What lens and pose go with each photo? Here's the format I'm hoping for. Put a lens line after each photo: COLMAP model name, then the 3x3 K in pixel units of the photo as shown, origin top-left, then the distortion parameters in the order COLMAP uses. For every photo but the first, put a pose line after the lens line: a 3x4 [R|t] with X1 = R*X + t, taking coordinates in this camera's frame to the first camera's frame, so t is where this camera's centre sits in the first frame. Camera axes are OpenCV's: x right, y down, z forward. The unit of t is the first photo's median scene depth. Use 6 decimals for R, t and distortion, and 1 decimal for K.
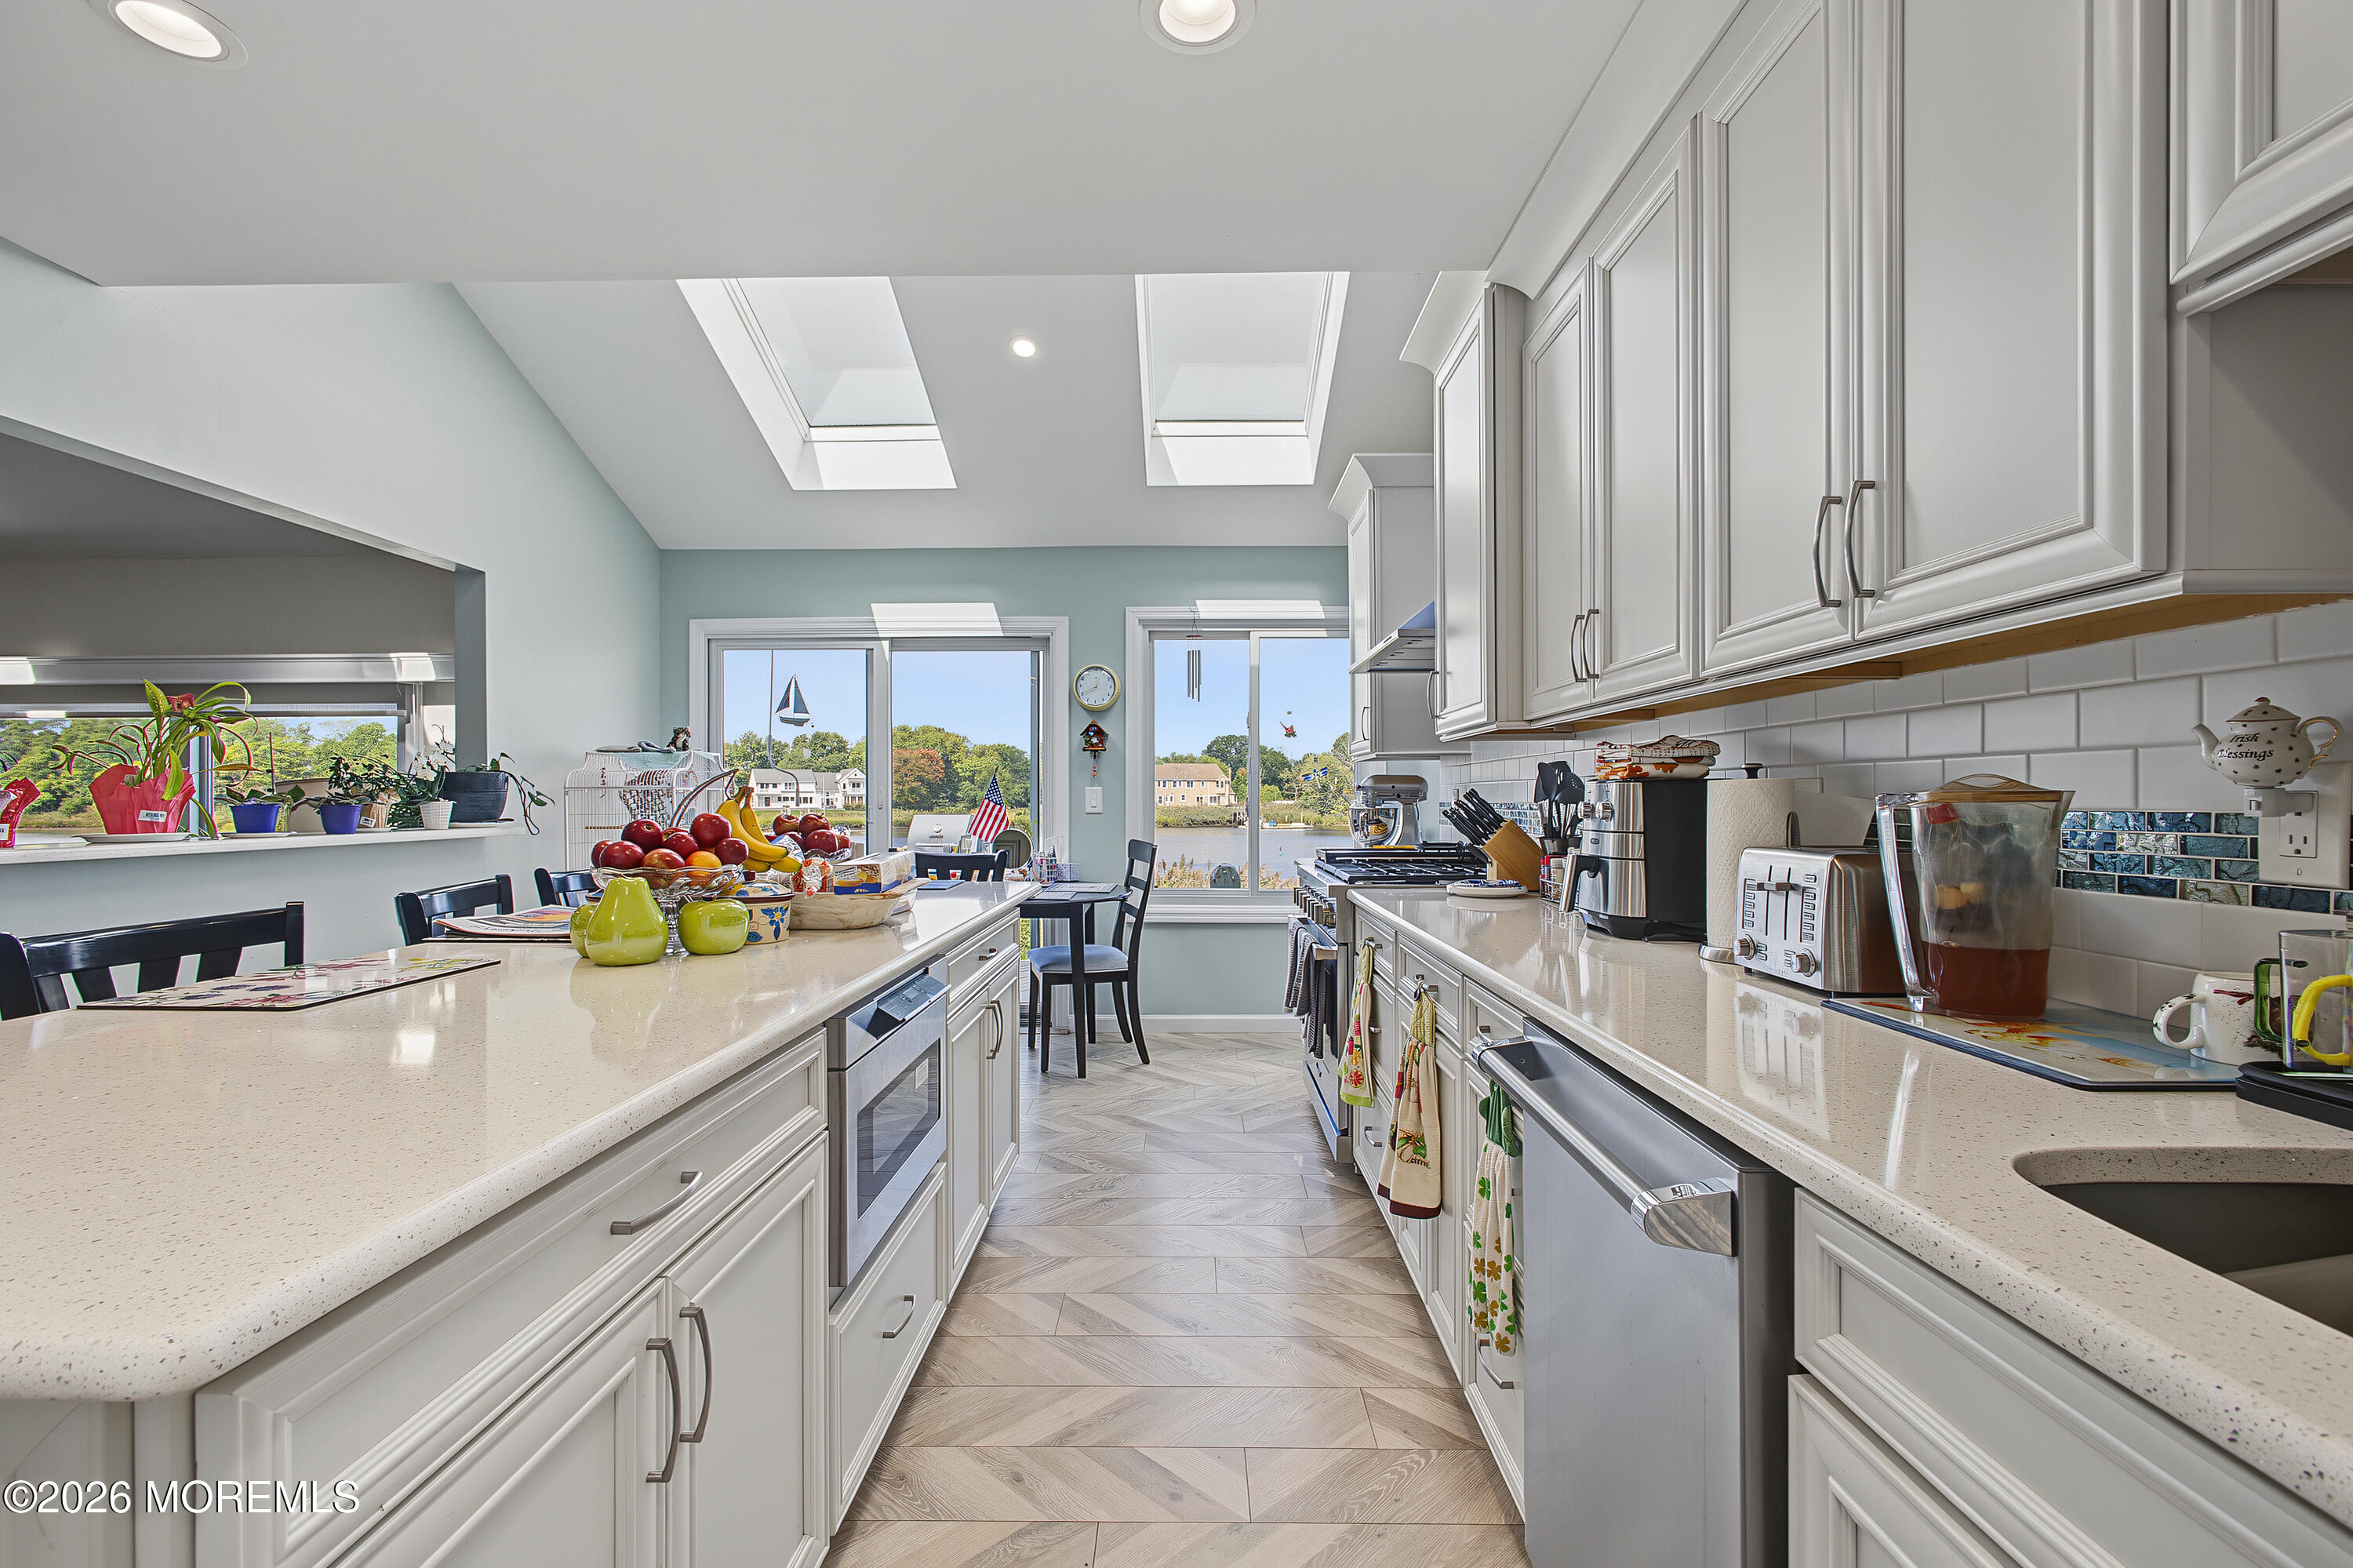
lens RADIAL K [[1041.5, 0, 1182.3], [0, 1041.5, 798.3], [0, 0, 1]] dist [-0.002107, -0.000191]
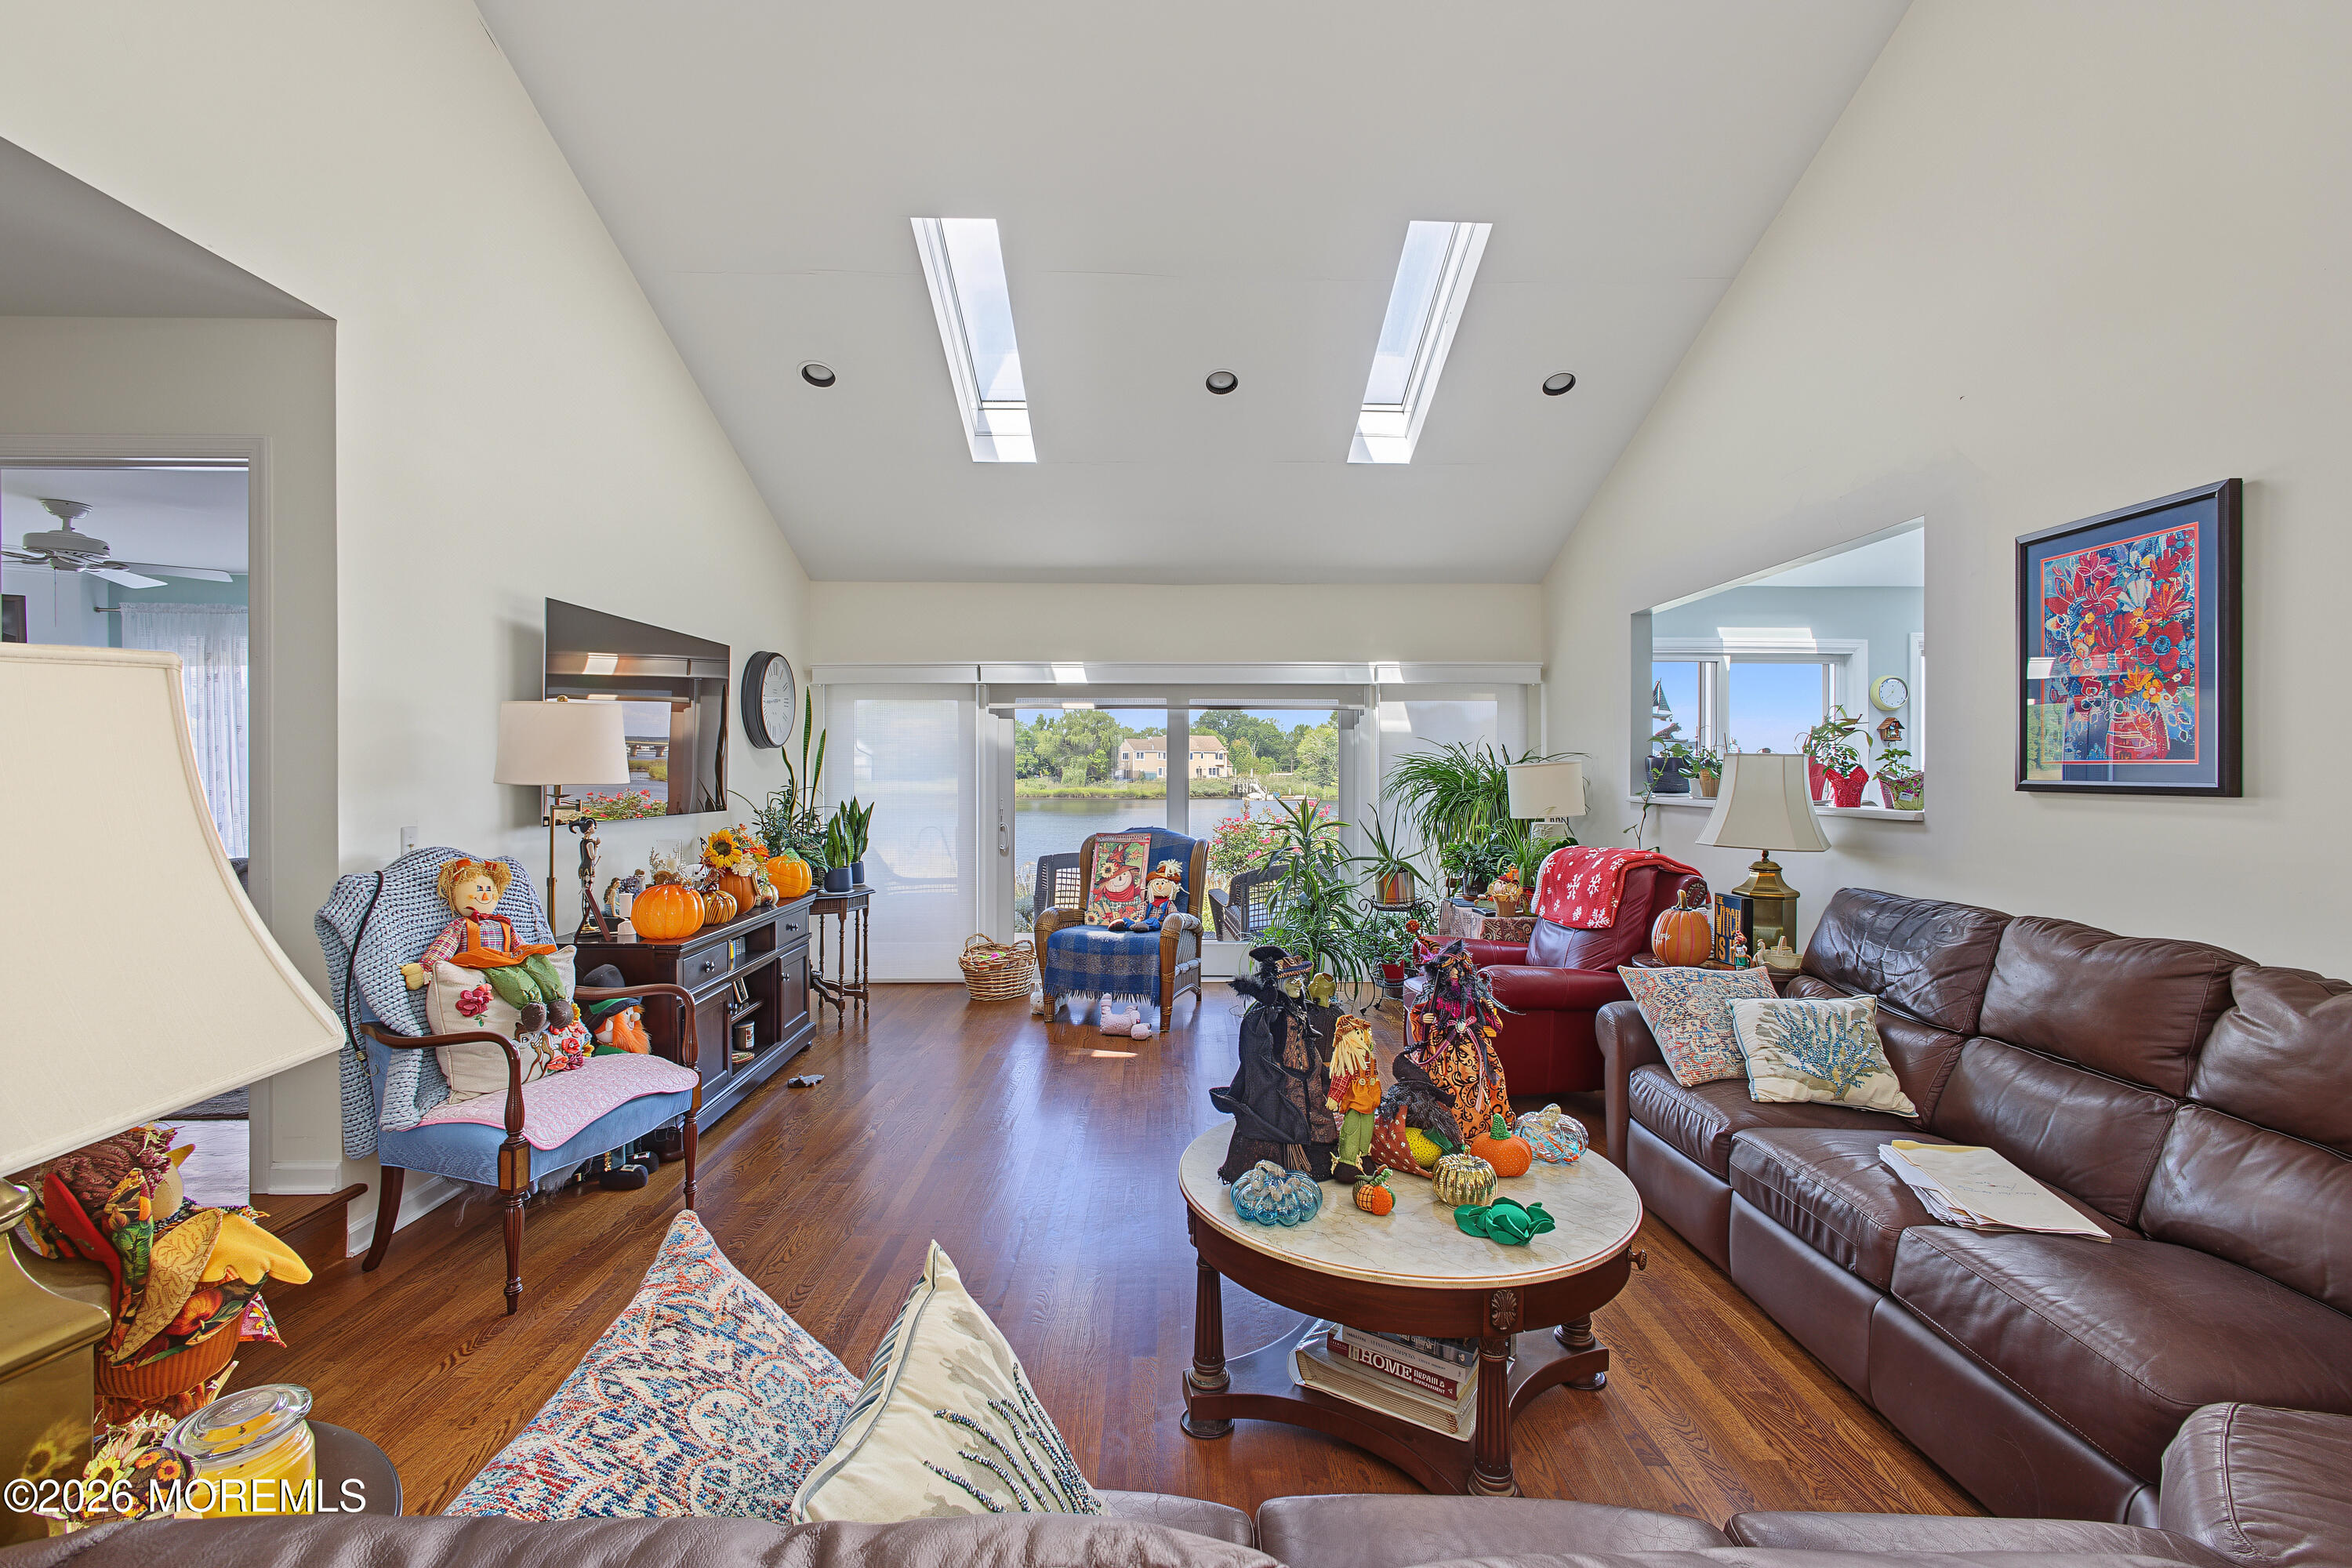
lens RADIAL K [[1039.6, 0, 1175.7], [0, 1039.6, 766.9], [0, 0, 1]] dist [-0.019694, 0.000337]
pose [[0.999797, 0.007855, 0.018563, -1.029697], [-0.007808, 0.999966, -0.002593, -0.000049], [-0.018583, 0.002447, 0.999824, -0.311823]]
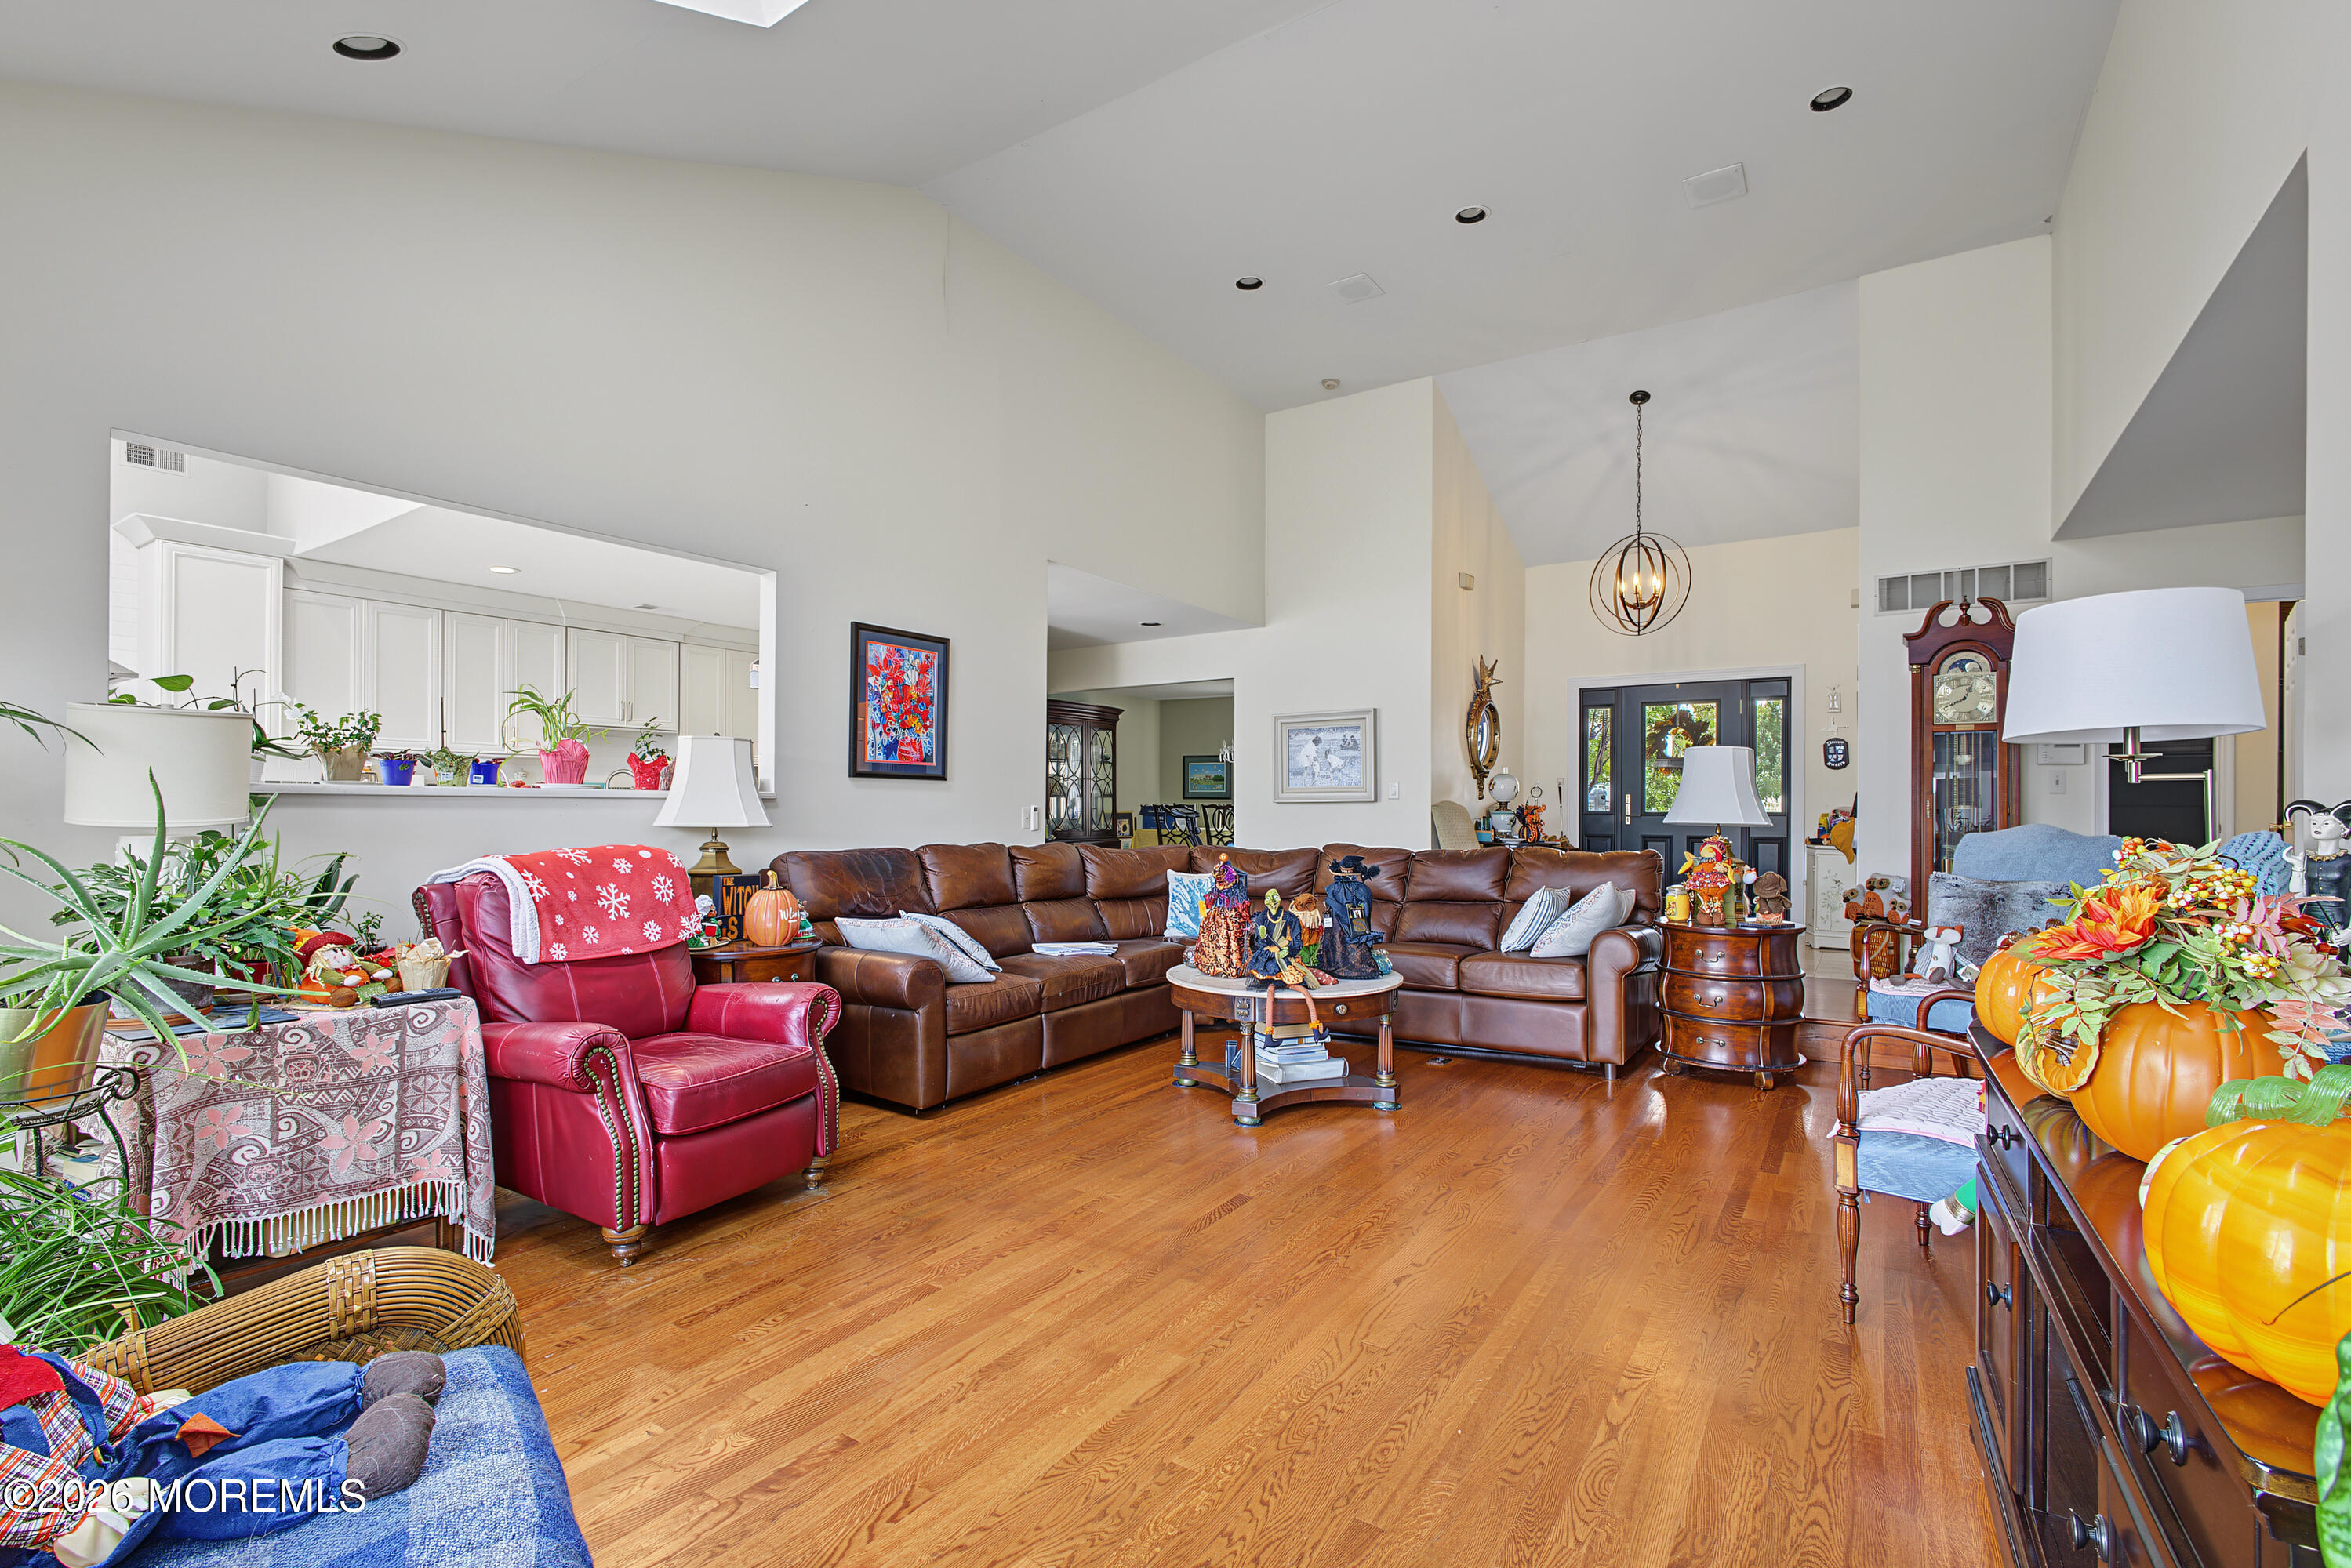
lens RADIAL K [[1040.4, 0, 1181.3], [0, 1040.4, 798.3], [0, 0, 1]] dist [-0.002107, -0.000191]
pose [[-0.833007, 0.008753, 0.553194, -1.319553], [0.001766, 0.999912, -0.013163, 0.039914], [-0.553260, -0.009988, -0.832948, 0.870368]]
